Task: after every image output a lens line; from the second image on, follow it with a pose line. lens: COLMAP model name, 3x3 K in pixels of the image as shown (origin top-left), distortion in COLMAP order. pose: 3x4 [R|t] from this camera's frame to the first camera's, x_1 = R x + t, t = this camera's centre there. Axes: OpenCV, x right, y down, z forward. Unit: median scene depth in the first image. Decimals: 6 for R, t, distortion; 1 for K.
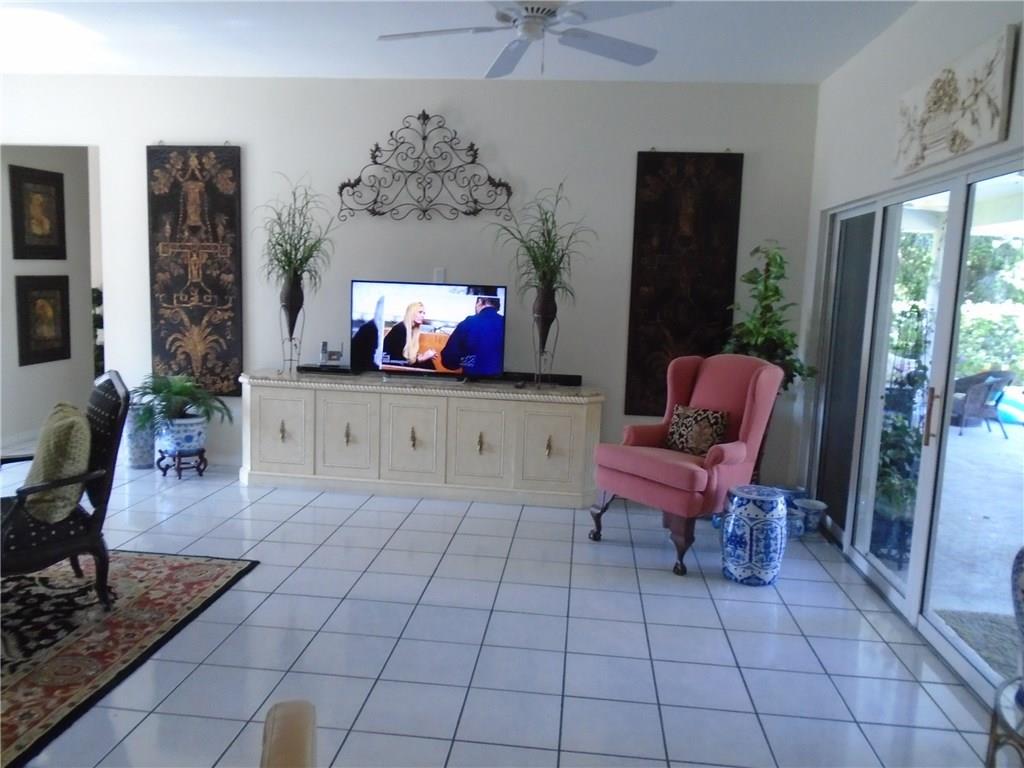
lens RADIAL K [[799.0, 0, 512.0], [0, 799.0, 384.0], [0, 0, 1]] dist [-0.013864, -0.004766]
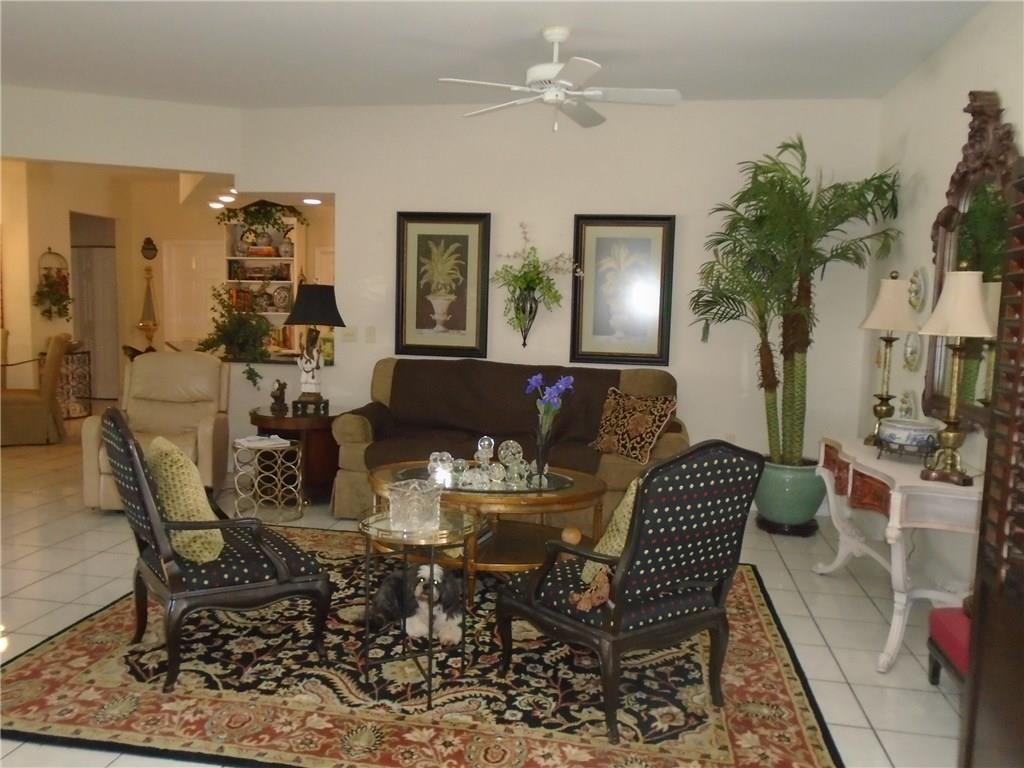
lens RADIAL K [[790.9, 0, 510.3], [0, 790.9, 380.0], [0, 0, 1]] dist [-0.003646, 0.000577]
pose [[-0.996048, -0.063244, 0.062366, -0.979398], [-0.047435, 0.972390, 0.228491, -0.259085], [-0.075095, 0.224629, -0.971546, 1.789950]]
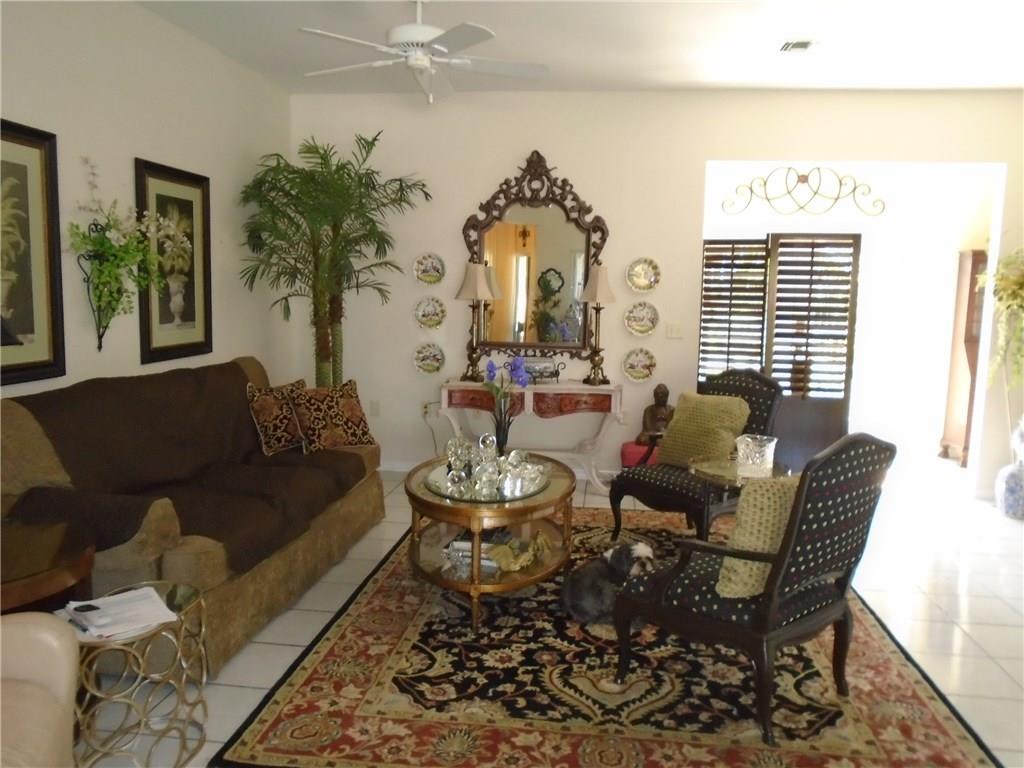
lens RADIAL K [[790.9, 0, 510.3], [0, 790.9, 380.0], [0, 0, 1]] dist [-0.003646, 0.000577]
pose [[-0.025972, 0.089642, -0.995635, 0.216230], [-0.148911, 0.984512, 0.092525, -0.087433], [0.988510, 0.150664, -0.012221, 0.700656]]
